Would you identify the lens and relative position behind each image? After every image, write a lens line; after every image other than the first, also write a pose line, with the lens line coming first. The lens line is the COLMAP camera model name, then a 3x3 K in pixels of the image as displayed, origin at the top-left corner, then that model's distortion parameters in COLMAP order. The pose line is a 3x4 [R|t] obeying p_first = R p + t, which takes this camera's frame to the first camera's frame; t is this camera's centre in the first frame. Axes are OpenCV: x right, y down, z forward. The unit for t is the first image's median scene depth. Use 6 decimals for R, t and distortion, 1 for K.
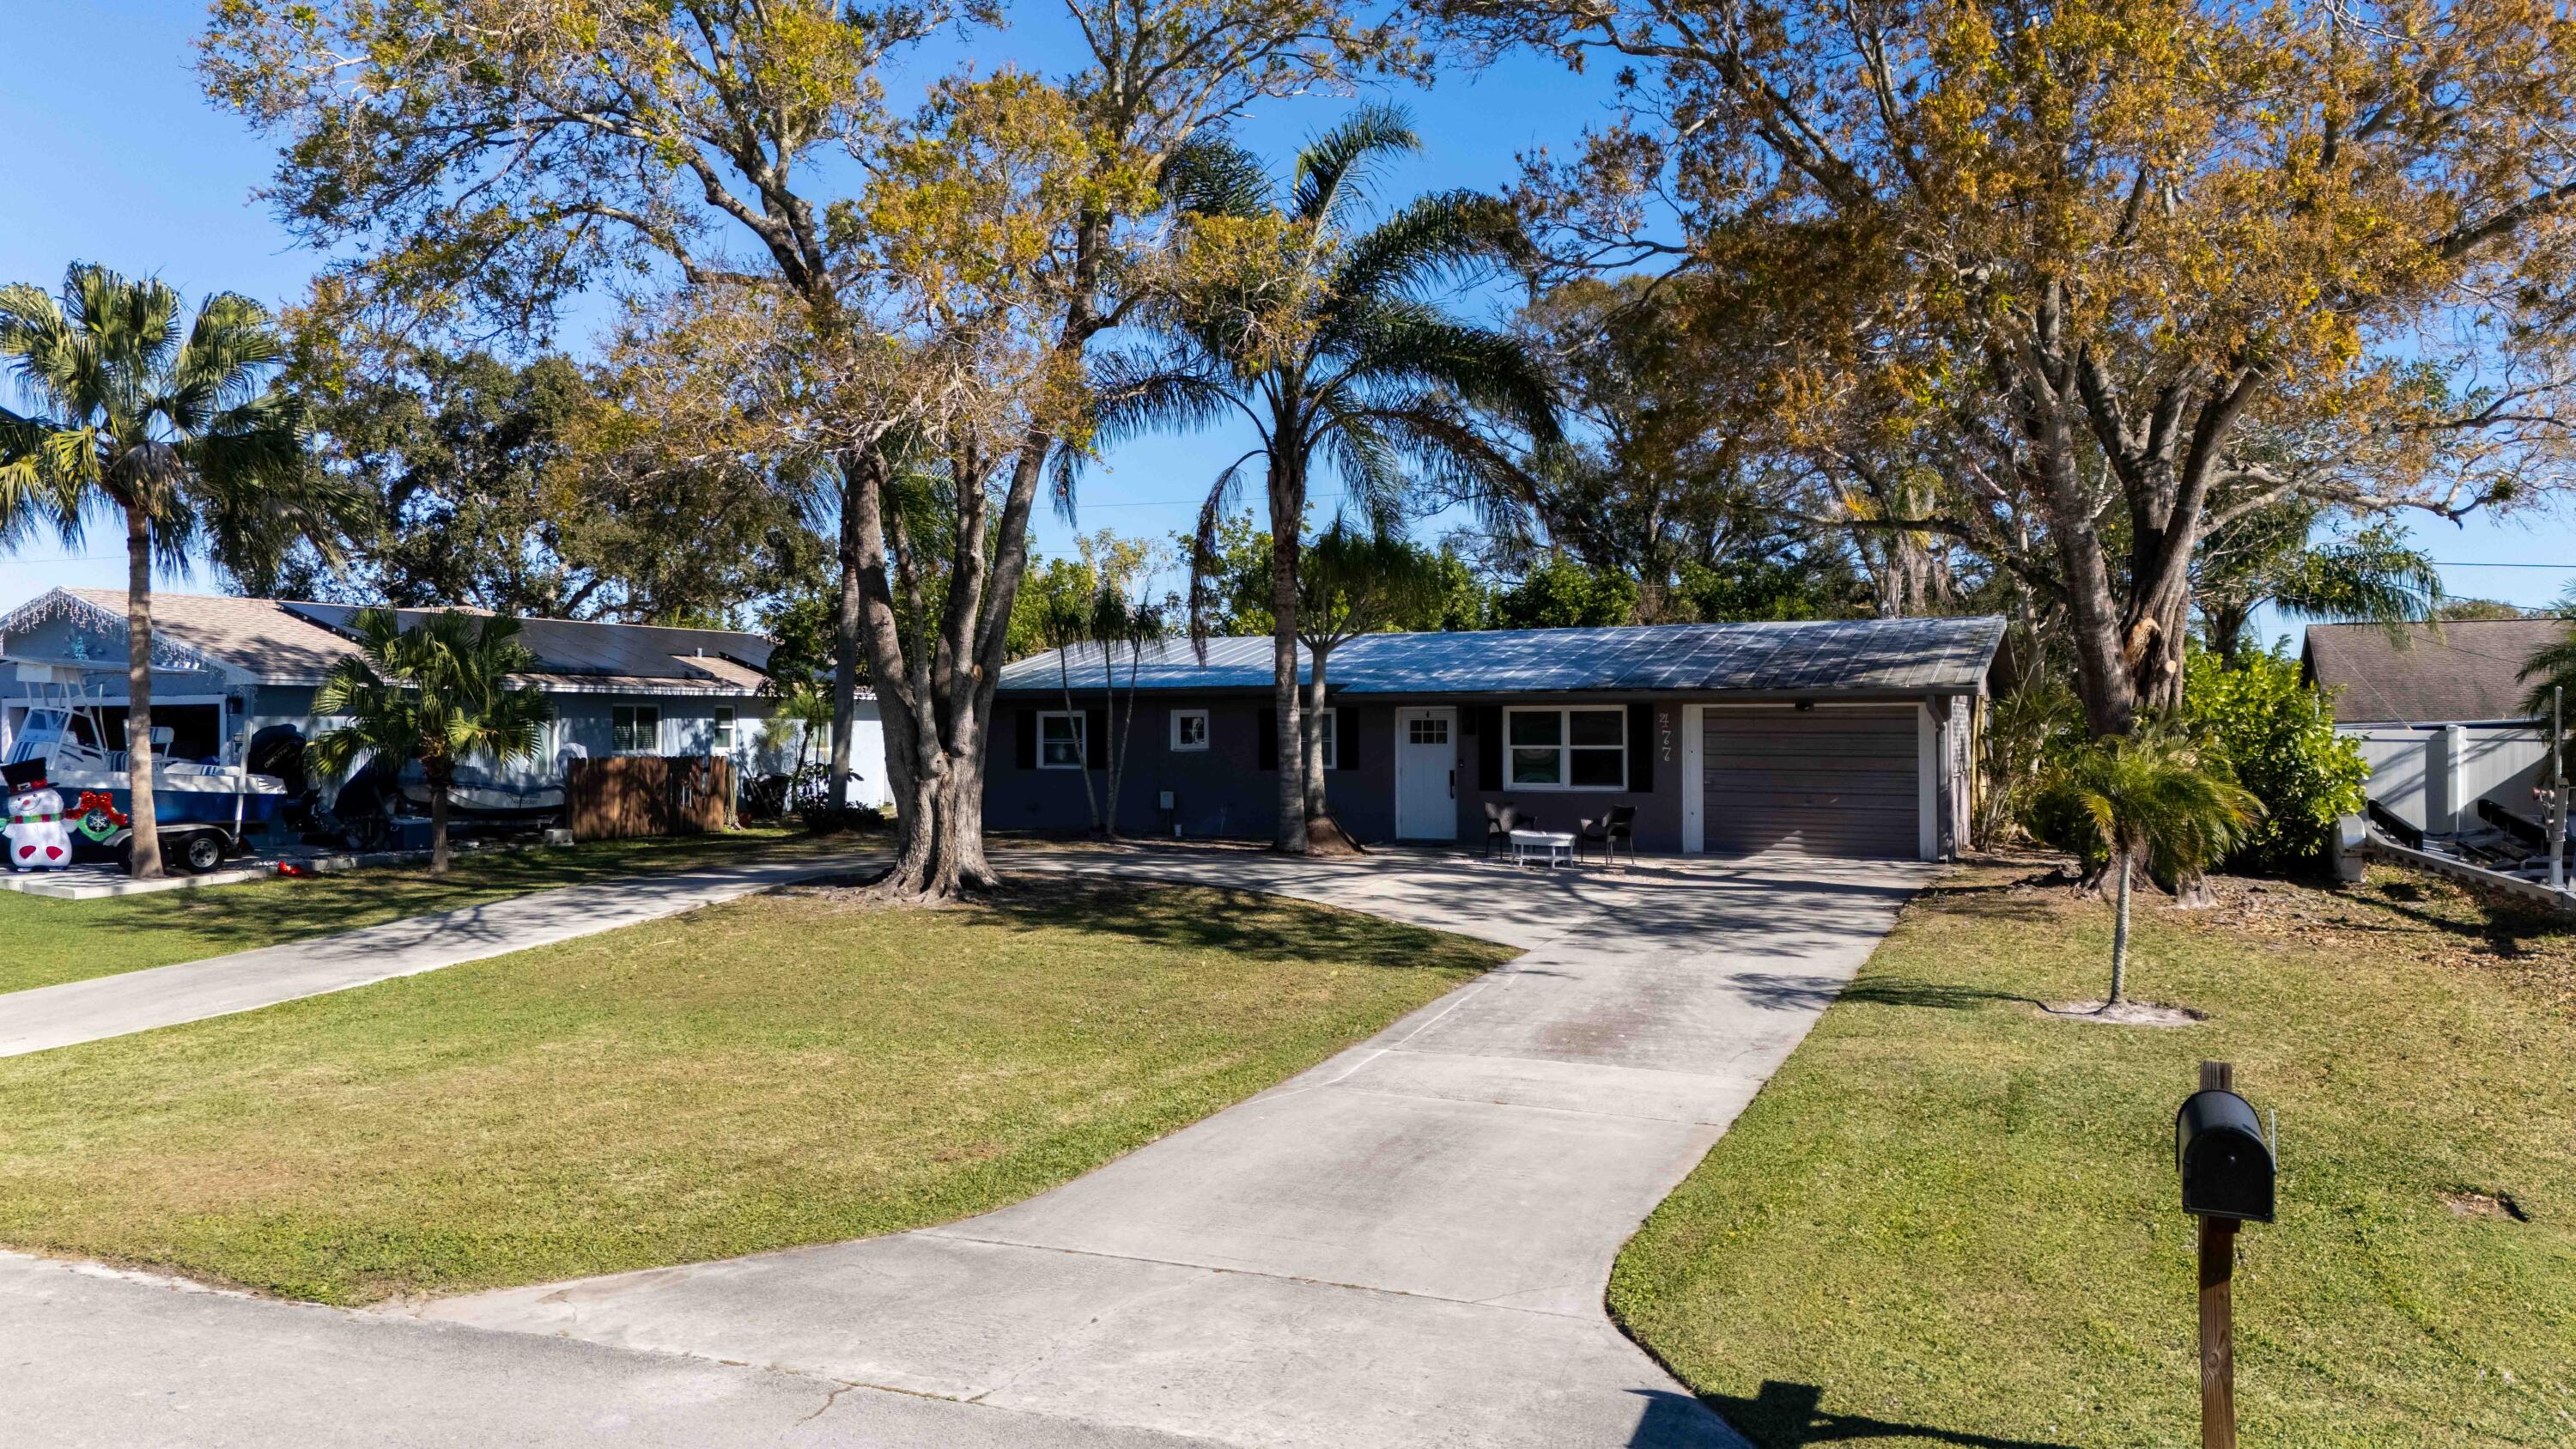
lens RADIAL K [[1943.6, 0, 1286.1], [0, 1943.6, 725.1], [0, 0, 1]] dist [0.045544, -0.016586]
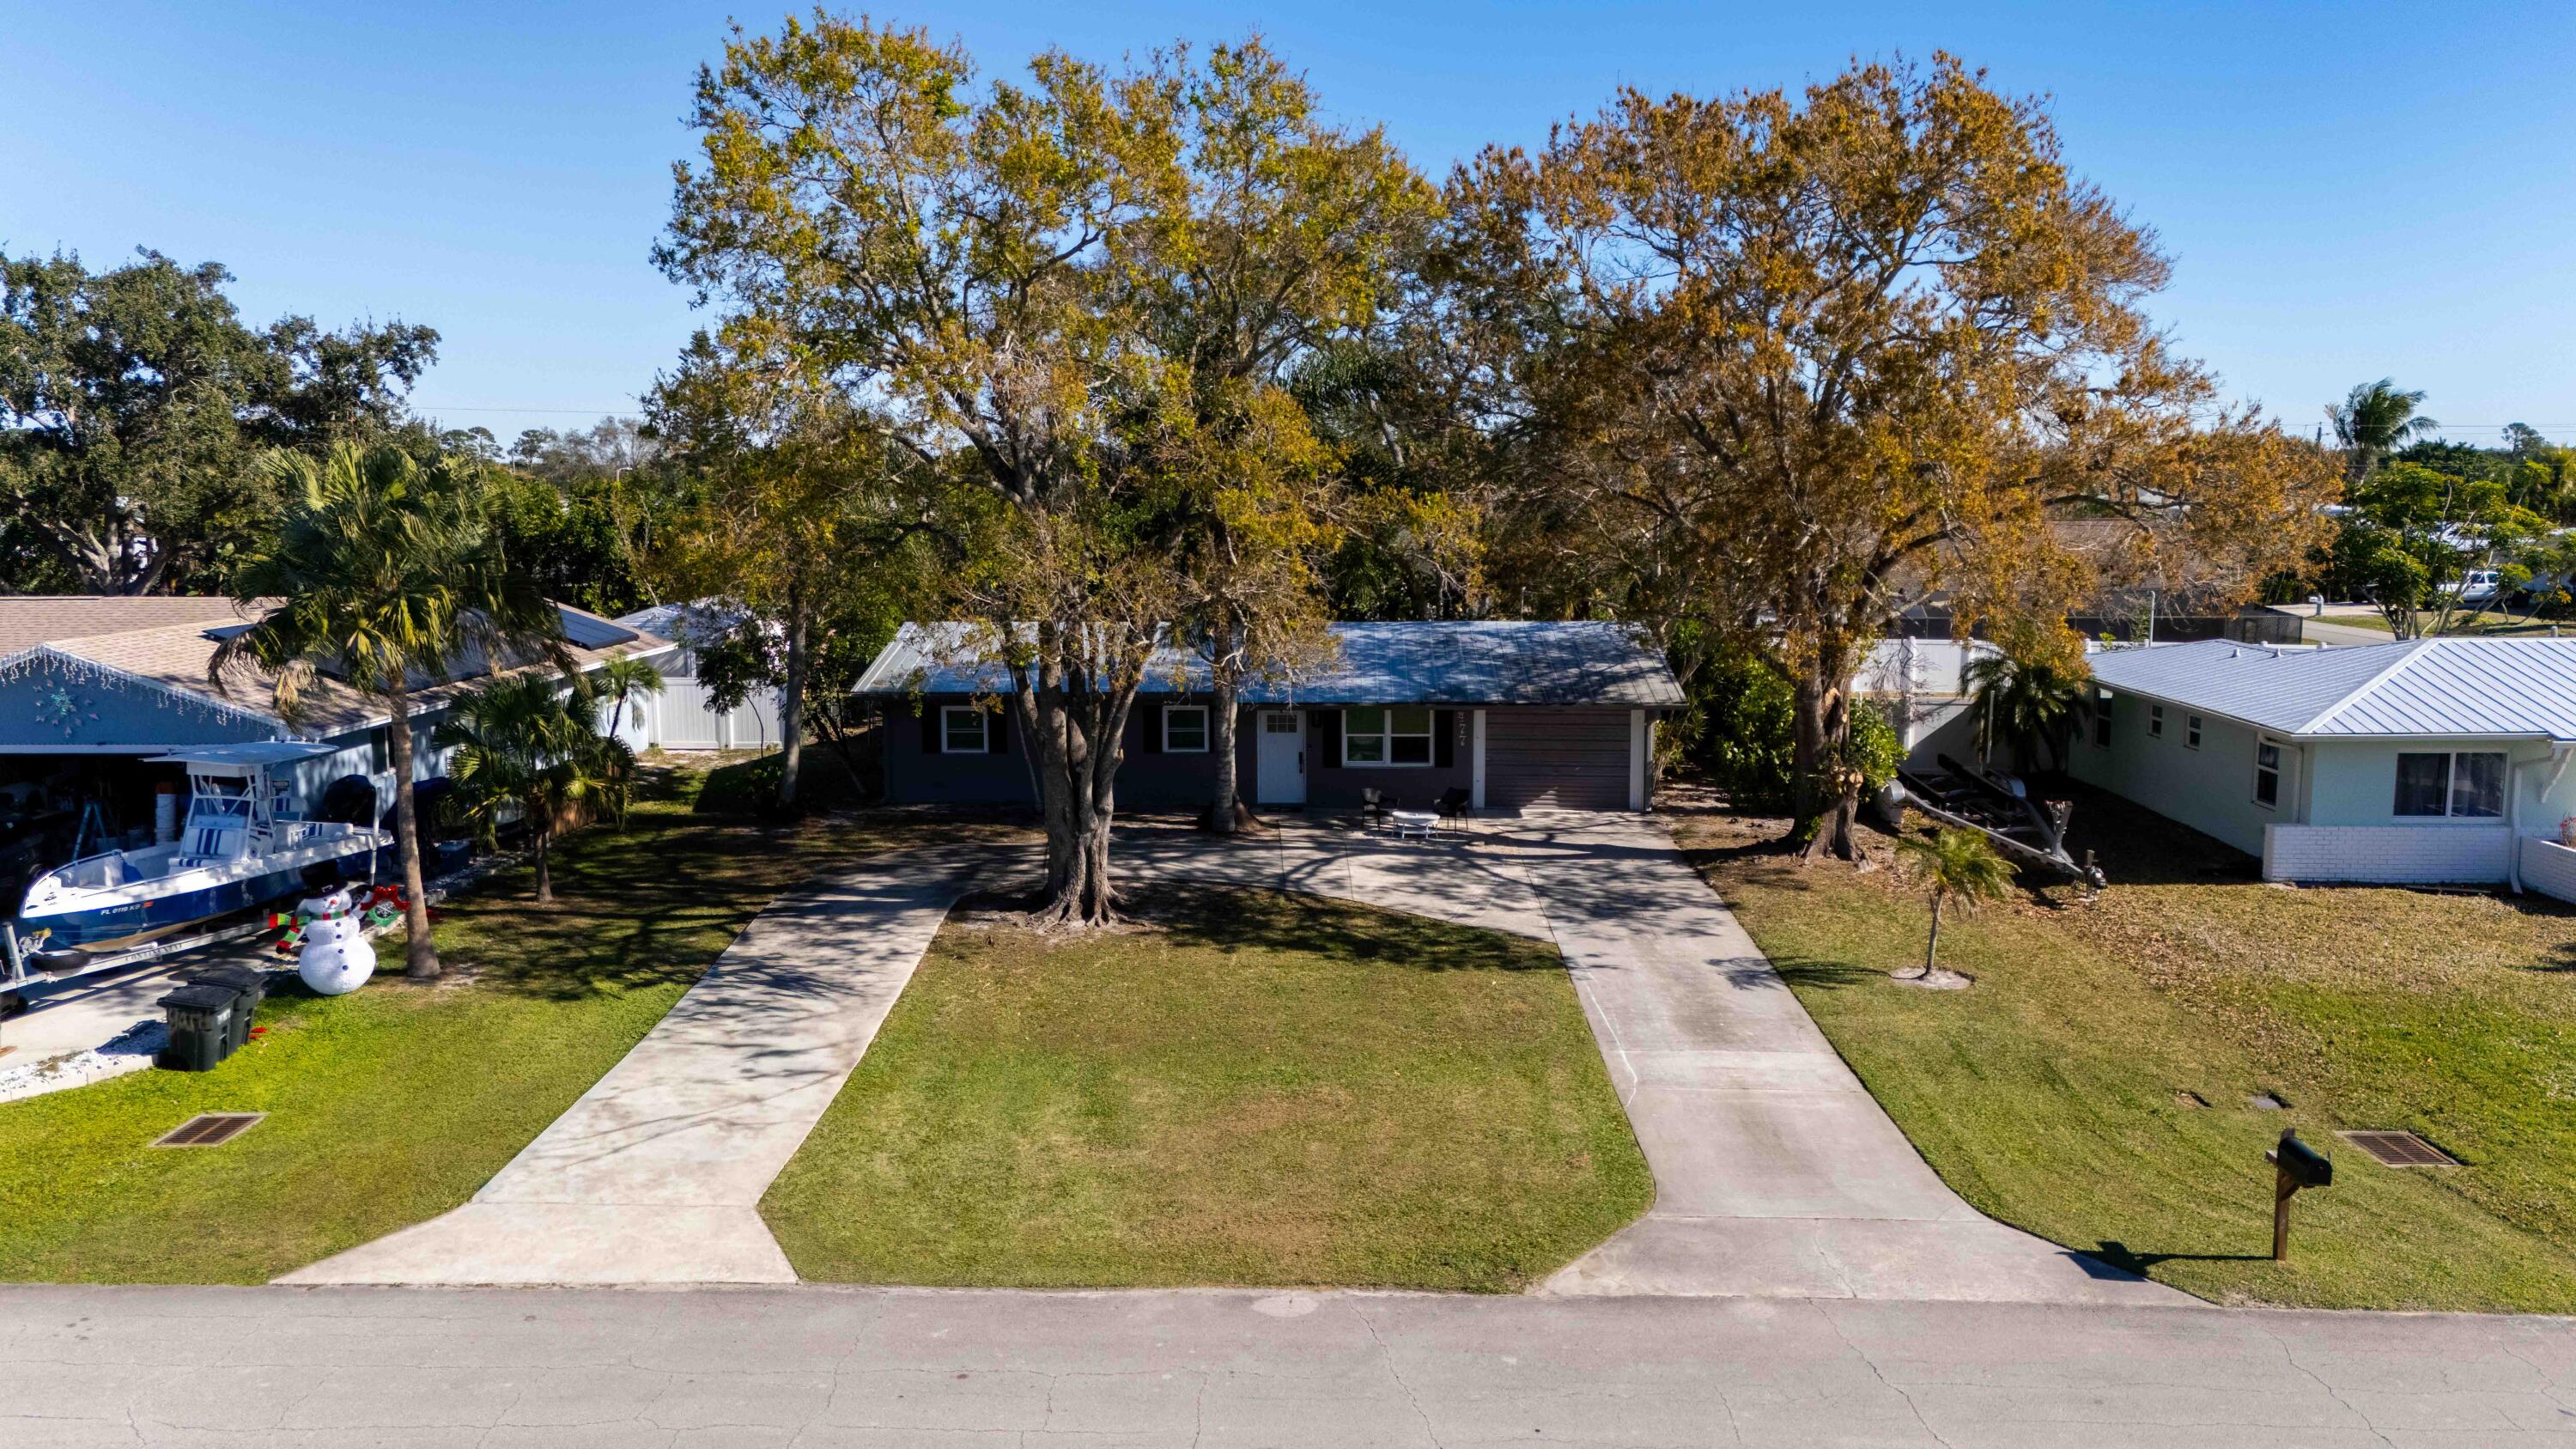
lens RADIAL K [[1943.6, 0, 1274.3], [0, 1943.6, 734.9], [0, 0, 1]] dist [0.045544, -0.016586]
pose [[0.927870, -0.055624, 0.368731, -0.497690], [0.003254, 0.989982, 0.141153, -0.208260], [-0.372889, -0.129772, 0.918756, -0.269021]]
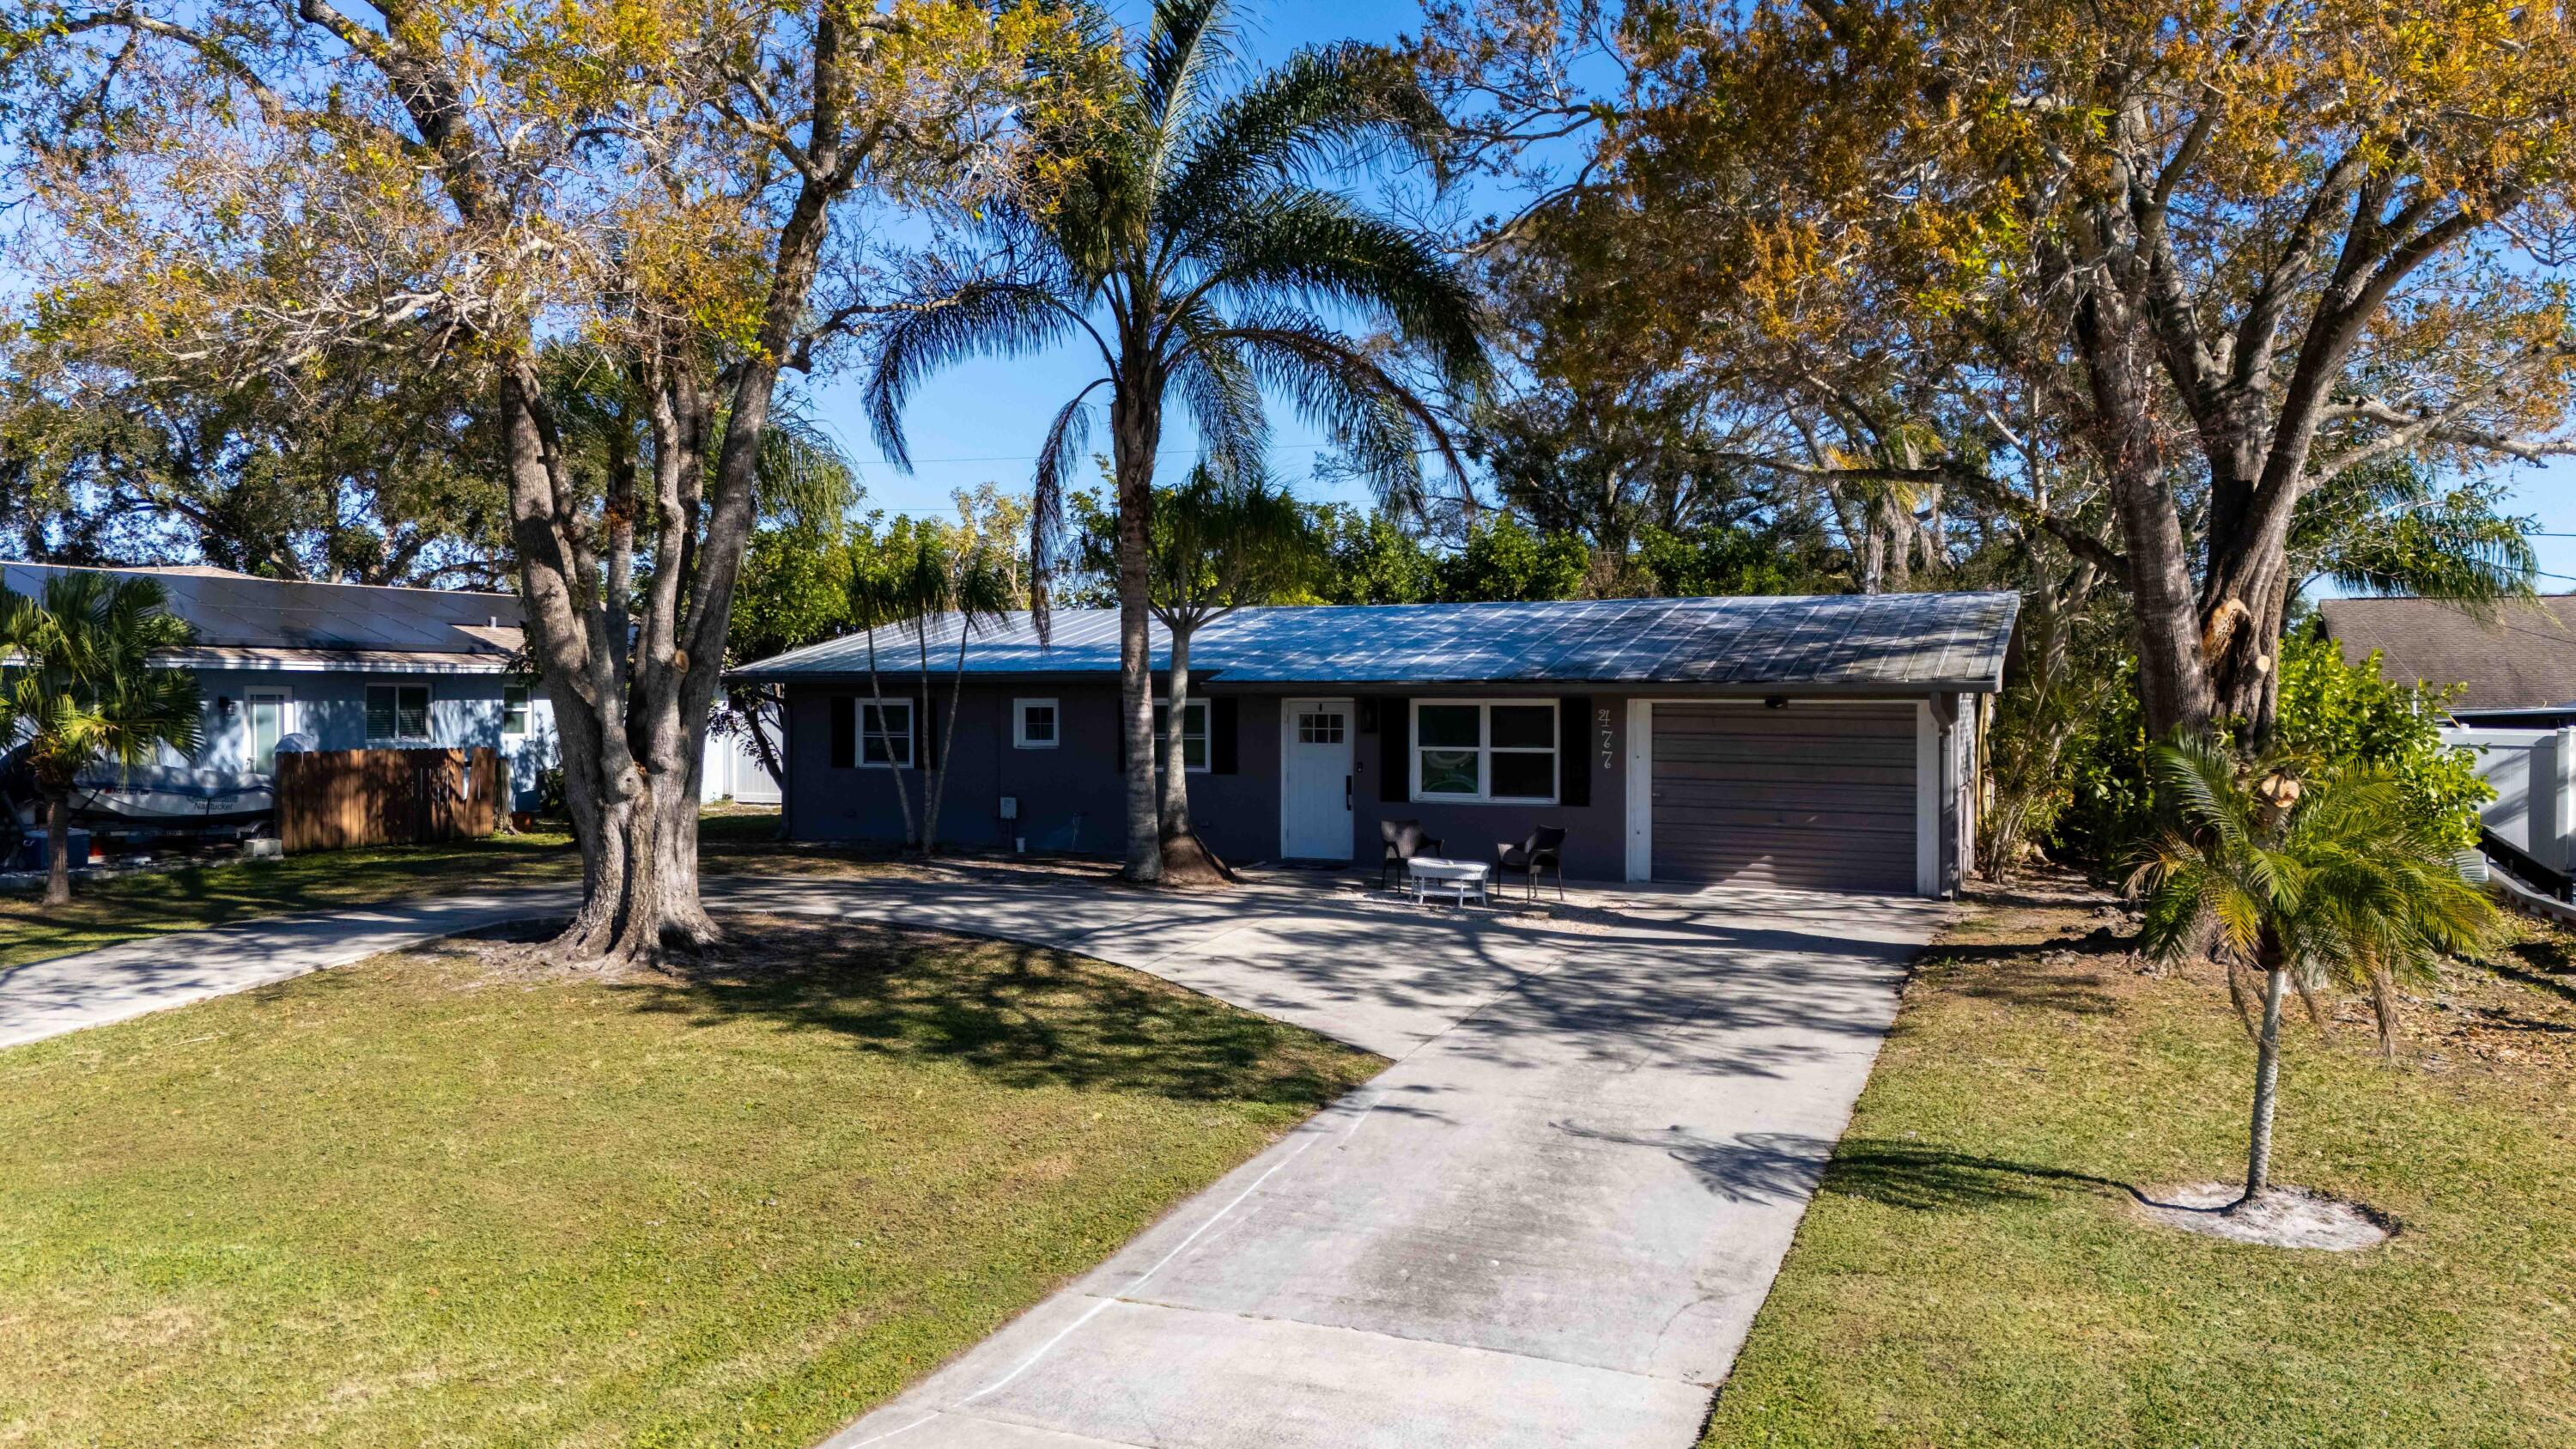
lens RADIAL K [[1943.6, 0, 1309.5], [0, 1943.6, 731.0], [0, 0, 1]] dist [0.045544, -0.016586]
pose [[0.999610, 0.004529, 0.027554, 0.054247], [-0.005118, 0.999759, 0.021345, -0.015384], [-0.027450, -0.021478, 0.999392, 0.215108]]
